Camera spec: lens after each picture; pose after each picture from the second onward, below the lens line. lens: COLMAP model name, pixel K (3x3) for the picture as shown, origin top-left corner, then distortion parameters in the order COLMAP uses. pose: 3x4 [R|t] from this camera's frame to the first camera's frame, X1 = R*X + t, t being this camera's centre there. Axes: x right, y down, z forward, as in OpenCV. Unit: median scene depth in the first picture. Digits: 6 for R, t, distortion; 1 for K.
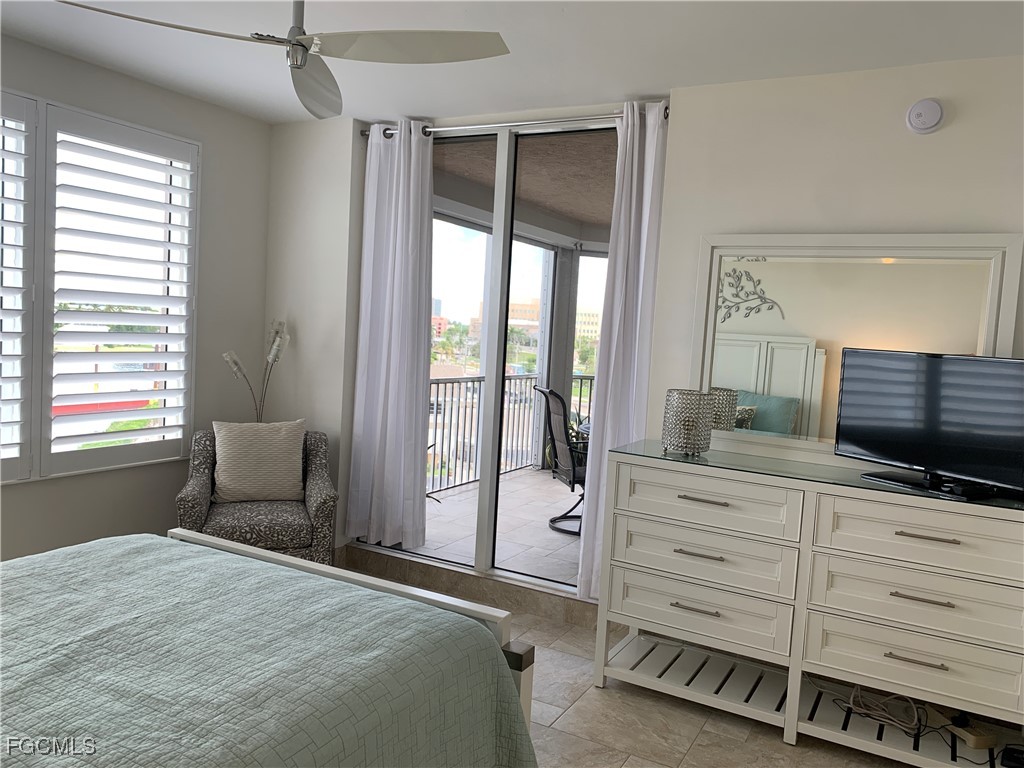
lens RADIAL K [[785.0, 0, 515.7], [0, 785.0, 385.7], [0, 0, 1]] dist [0.000312, -0.001998]
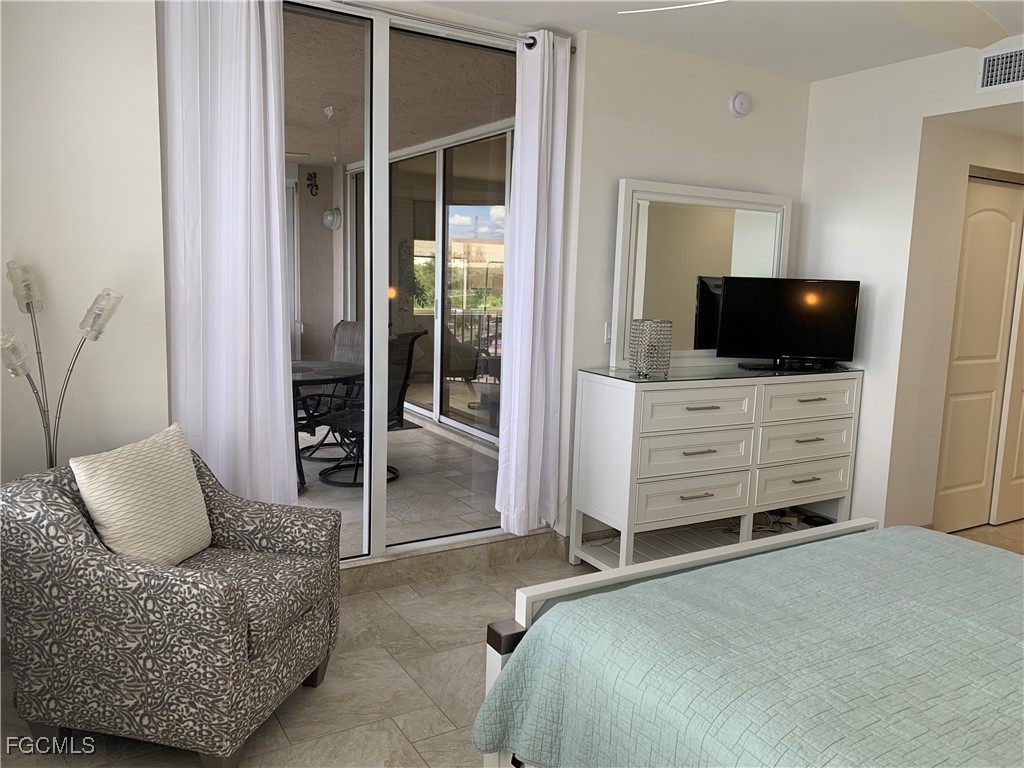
lens RADIAL K [[785.0, 0, 515.7], [0, 785.0, 385.7], [0, 0, 1]] dist [0.000312, -0.001998]
pose [[0.507252, -0.166176, 0.845625, -0.799140], [0.062379, 0.985739, 0.156292, -0.083245], [-0.859537, -0.026530, 0.510384, 0.537584]]
